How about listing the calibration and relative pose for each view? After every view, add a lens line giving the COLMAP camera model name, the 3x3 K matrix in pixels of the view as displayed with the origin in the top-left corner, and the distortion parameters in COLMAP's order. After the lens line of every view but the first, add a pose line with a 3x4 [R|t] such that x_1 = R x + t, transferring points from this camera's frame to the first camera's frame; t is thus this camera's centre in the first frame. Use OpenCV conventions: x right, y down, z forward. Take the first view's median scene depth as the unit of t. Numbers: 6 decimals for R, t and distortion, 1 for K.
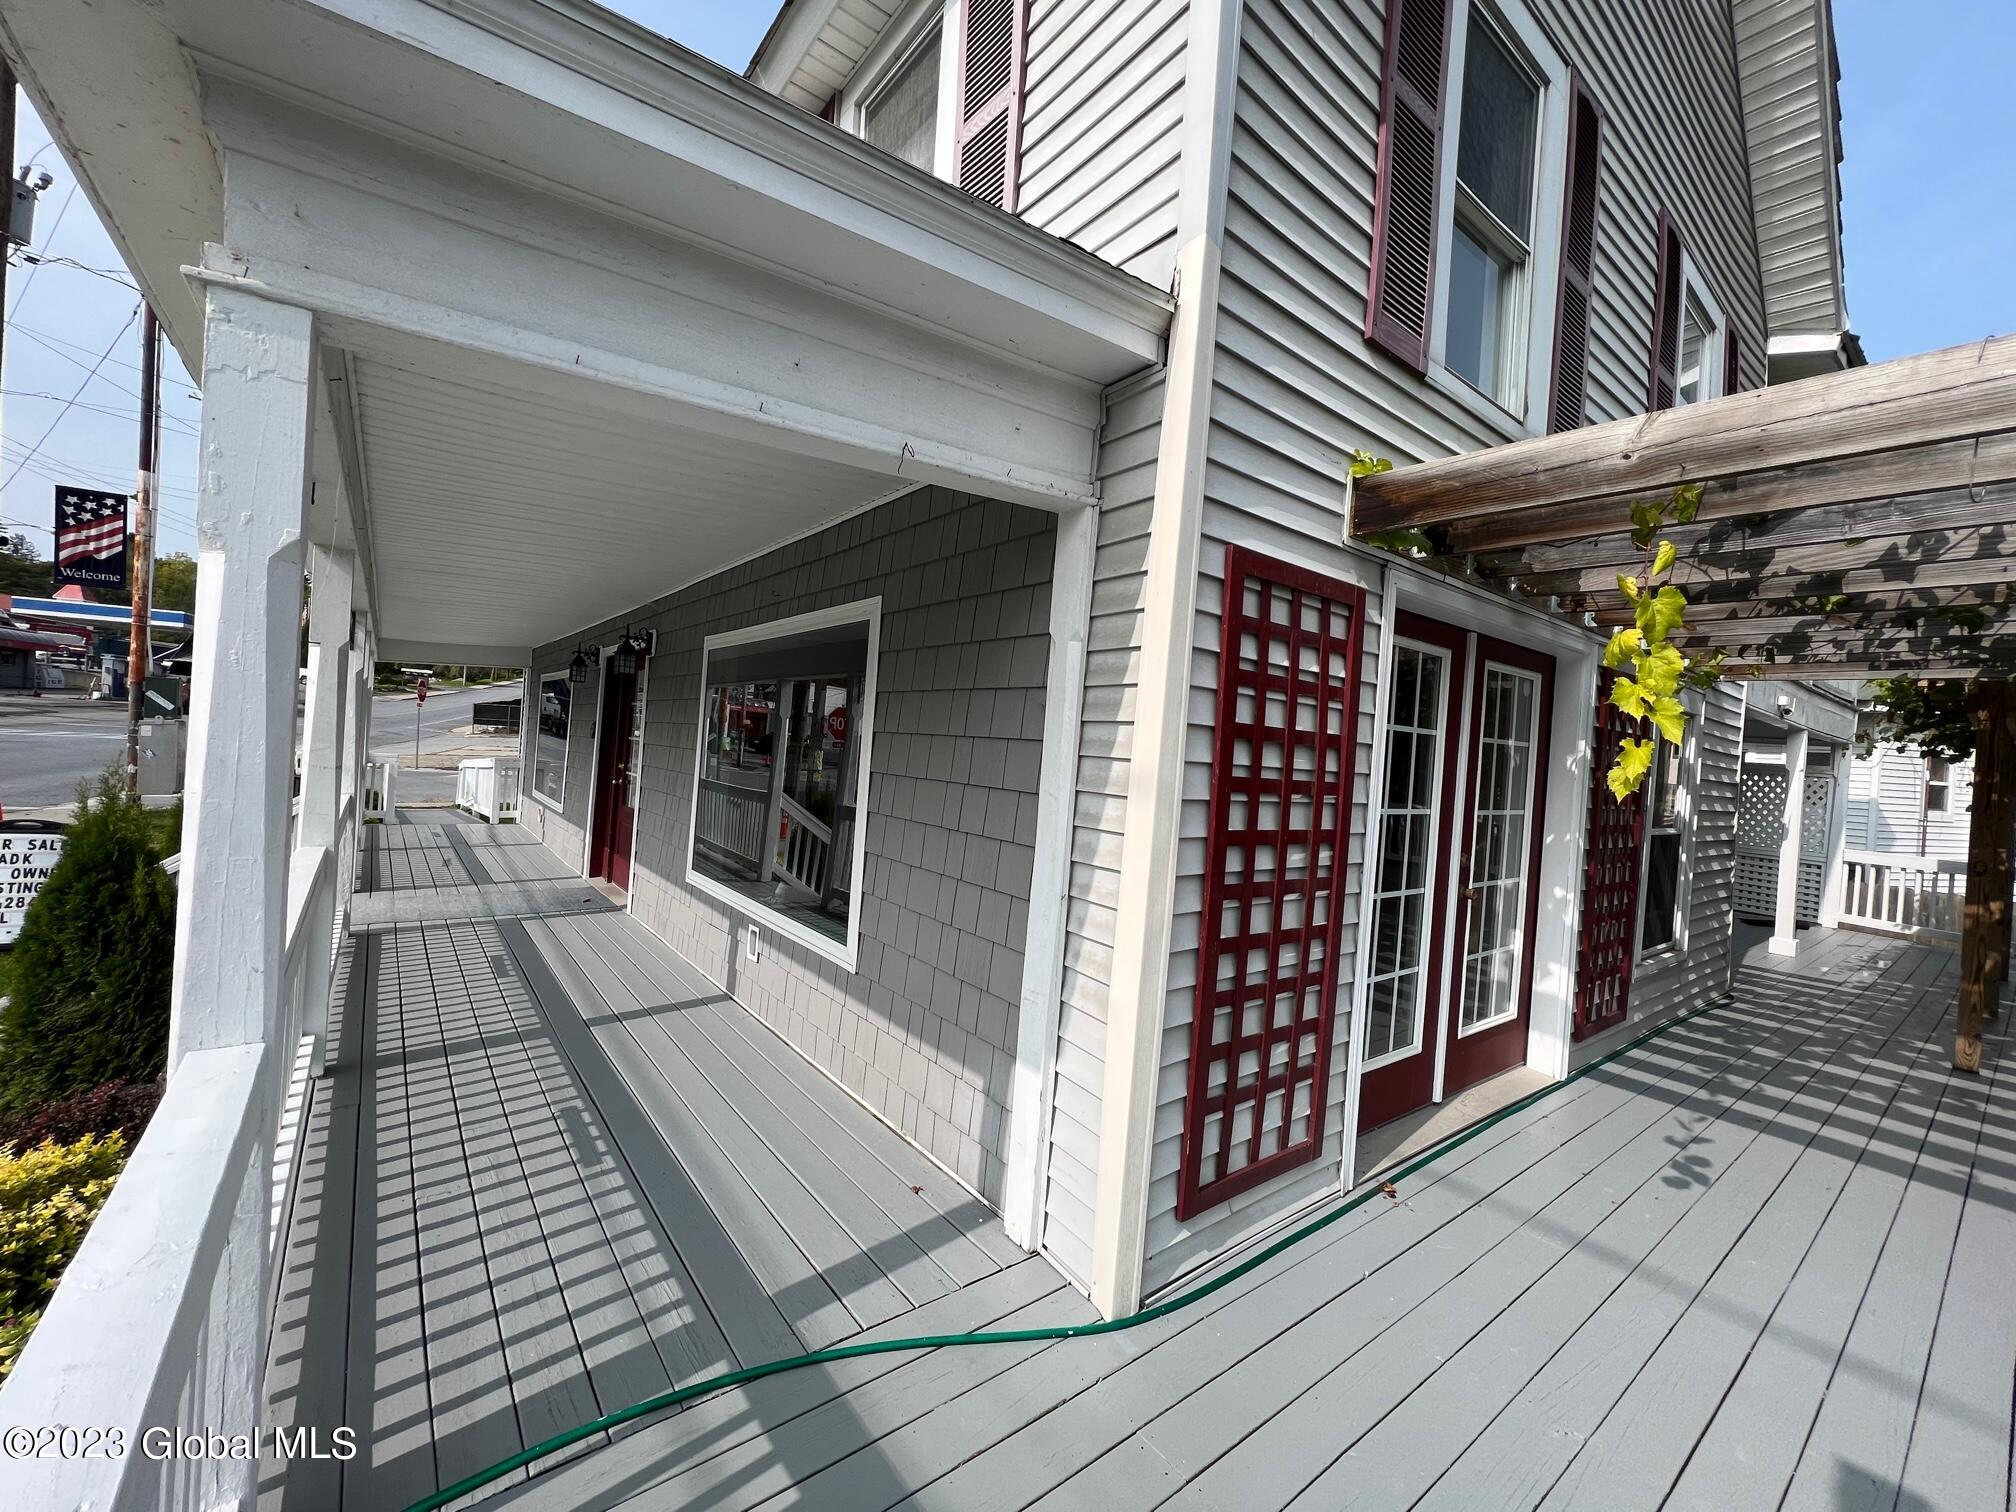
lens RADIAL K [[807.6, 0, 1003.1], [0, 807.6, 750.0], [0, 0, 1]] dist [-0.002864, 0.000432]
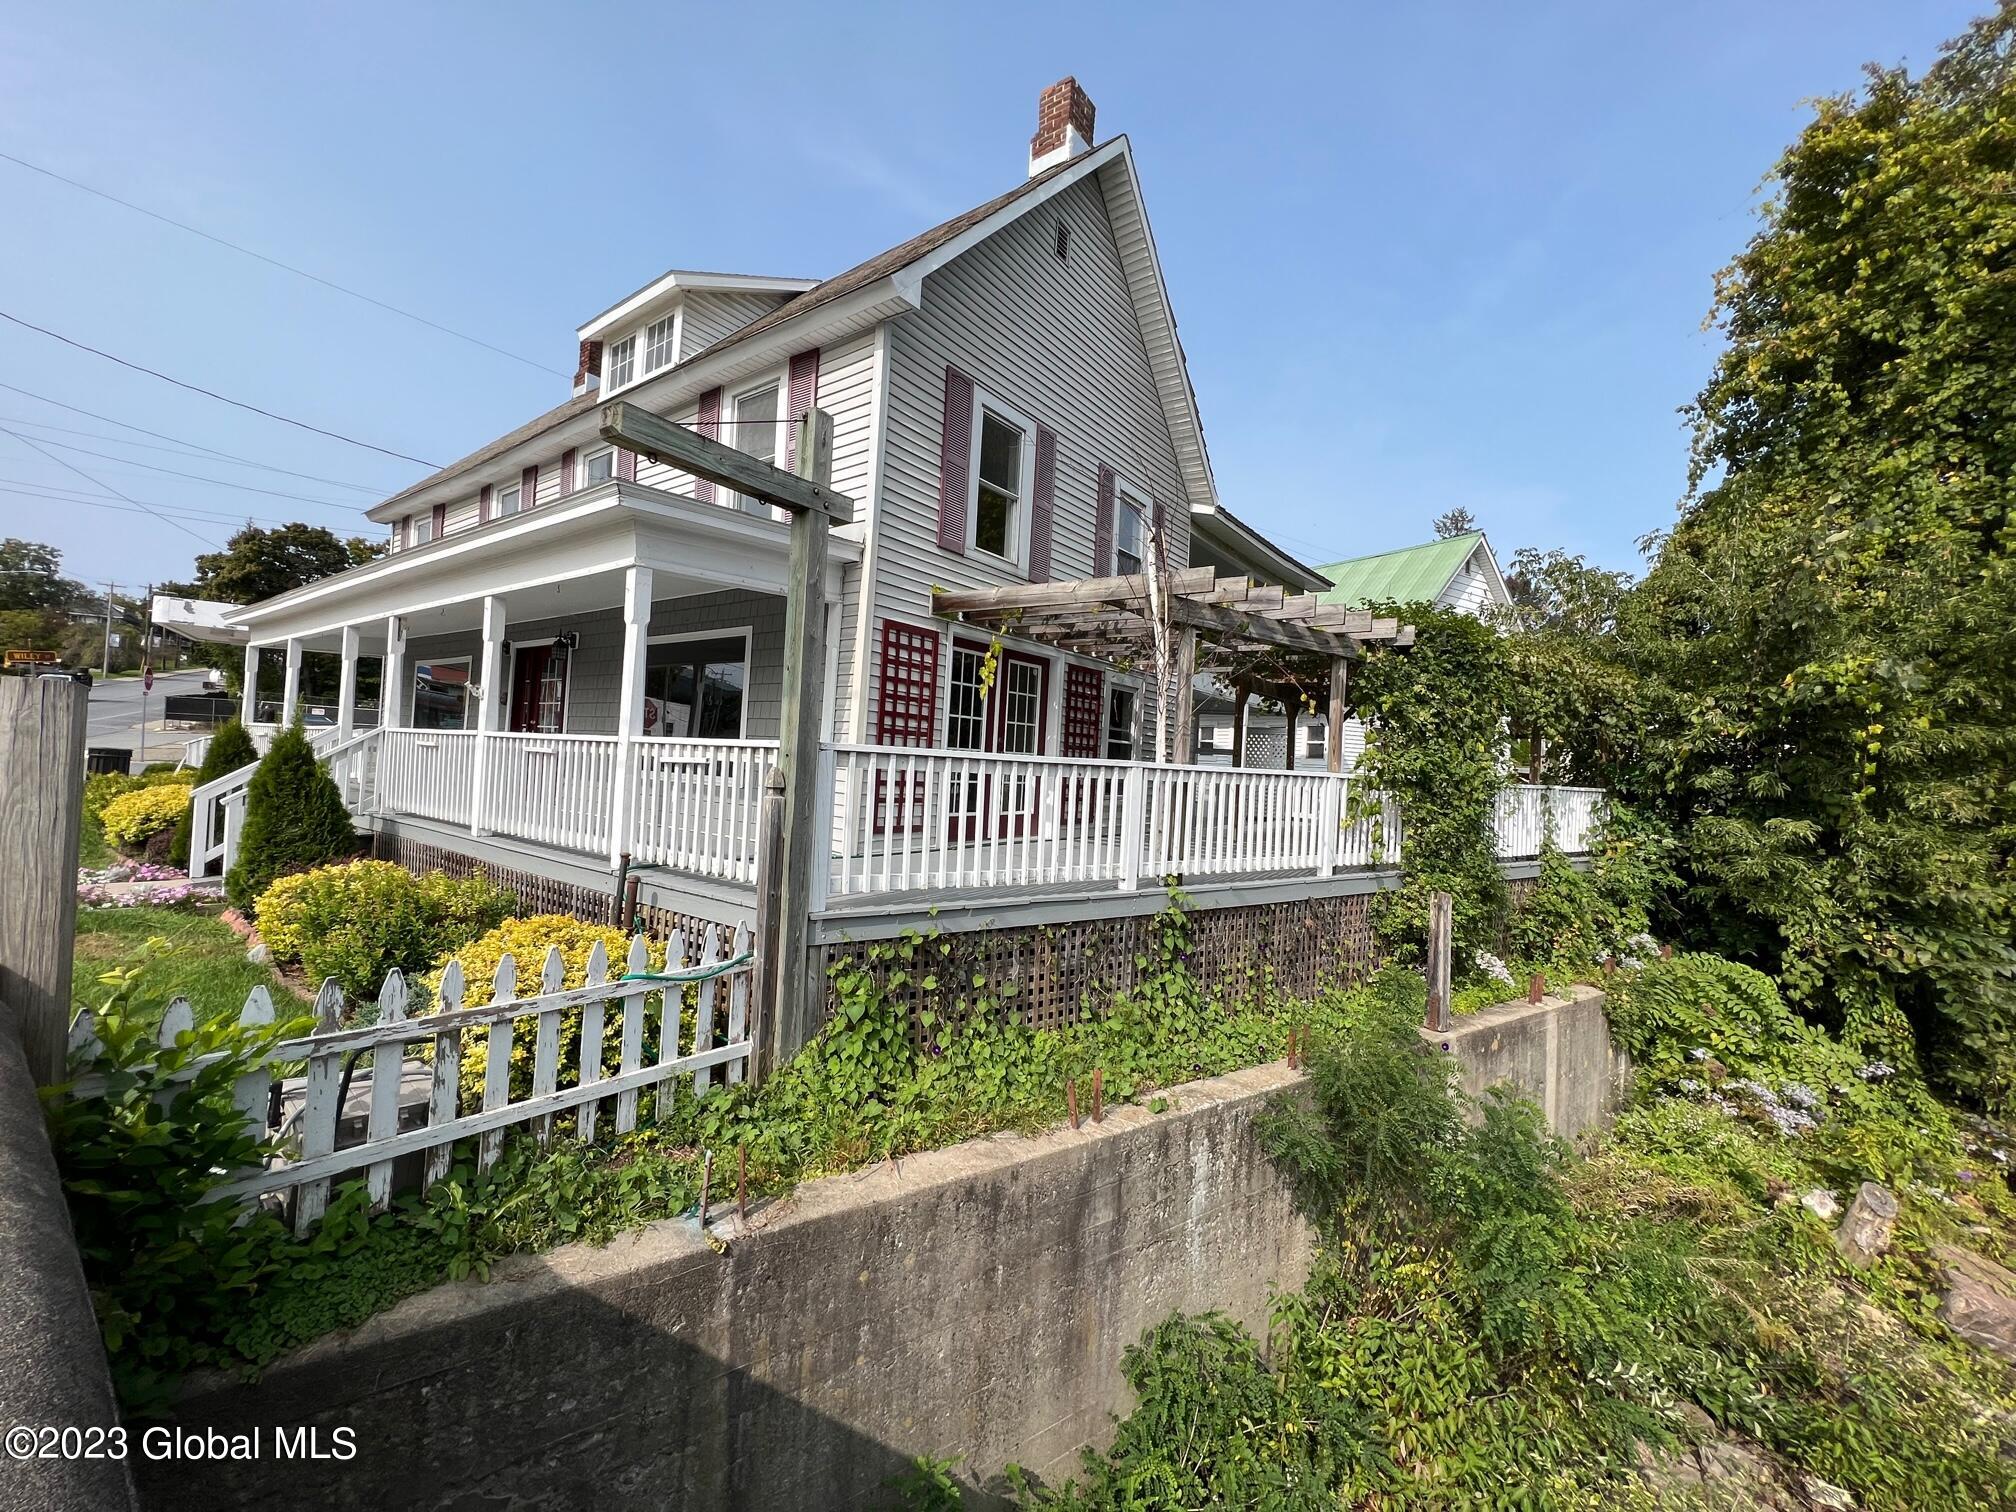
lens RADIAL K [[807.6, 0, 1003.1], [0, 807.6, 750.0], [0, 0, 1]] dist [-0.002864, 0.000432]
pose [[0.963601, -0.008464, 0.267212, -0.103188], [0.009329, 0.999955, -0.001970, 0.235240], [-0.267183, 0.004391, 0.963636, -1.883148]]
